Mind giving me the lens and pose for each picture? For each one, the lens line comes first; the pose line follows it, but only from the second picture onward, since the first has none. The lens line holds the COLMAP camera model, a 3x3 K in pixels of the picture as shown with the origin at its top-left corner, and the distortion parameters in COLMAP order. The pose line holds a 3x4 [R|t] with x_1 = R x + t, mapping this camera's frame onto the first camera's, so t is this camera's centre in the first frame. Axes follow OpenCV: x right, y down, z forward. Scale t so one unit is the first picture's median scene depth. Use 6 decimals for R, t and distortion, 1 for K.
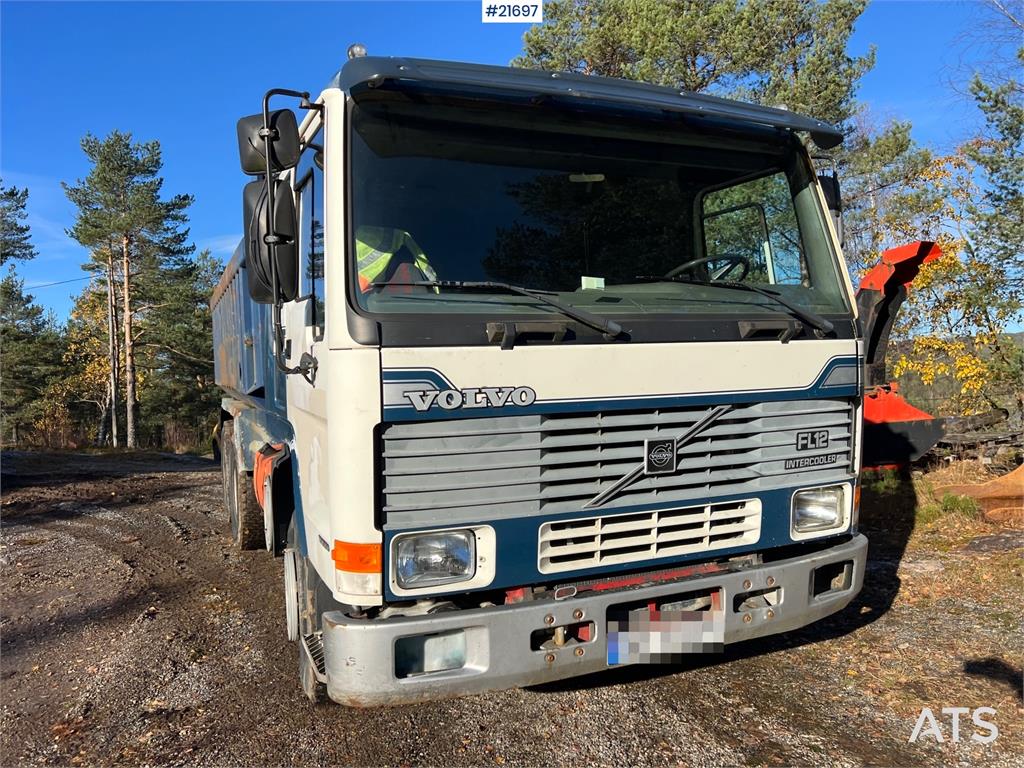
lens RADIAL K [[761.7, 0, 512.5], [0, 761.7, 388.7], [0, 0, 1]] dist [0.077194, -0.086174]
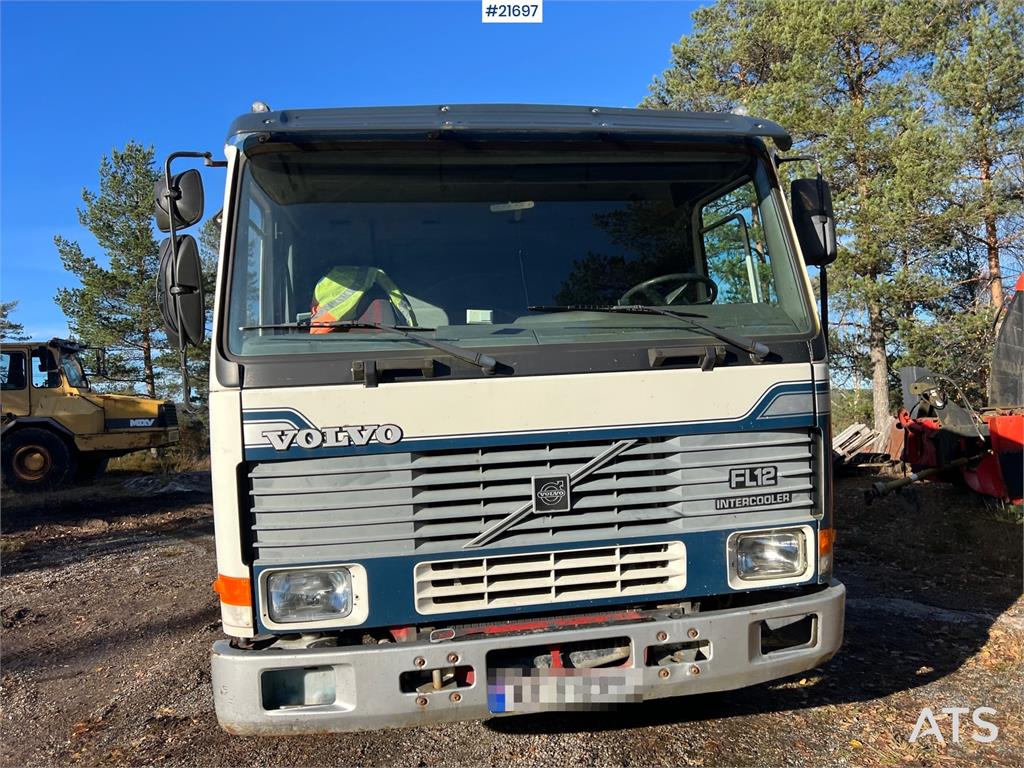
lens RADIAL K [[758.7, 0, 510.4], [0, 758.7, 393.6], [0, 0, 1]] dist [0.075819, -0.078507]
pose [[0.966140, -0.020295, -0.257220, 0.369506], [0.015543, 0.999669, -0.020494, -0.017472], [0.257550, 0.015802, 0.966136, 0.070091]]
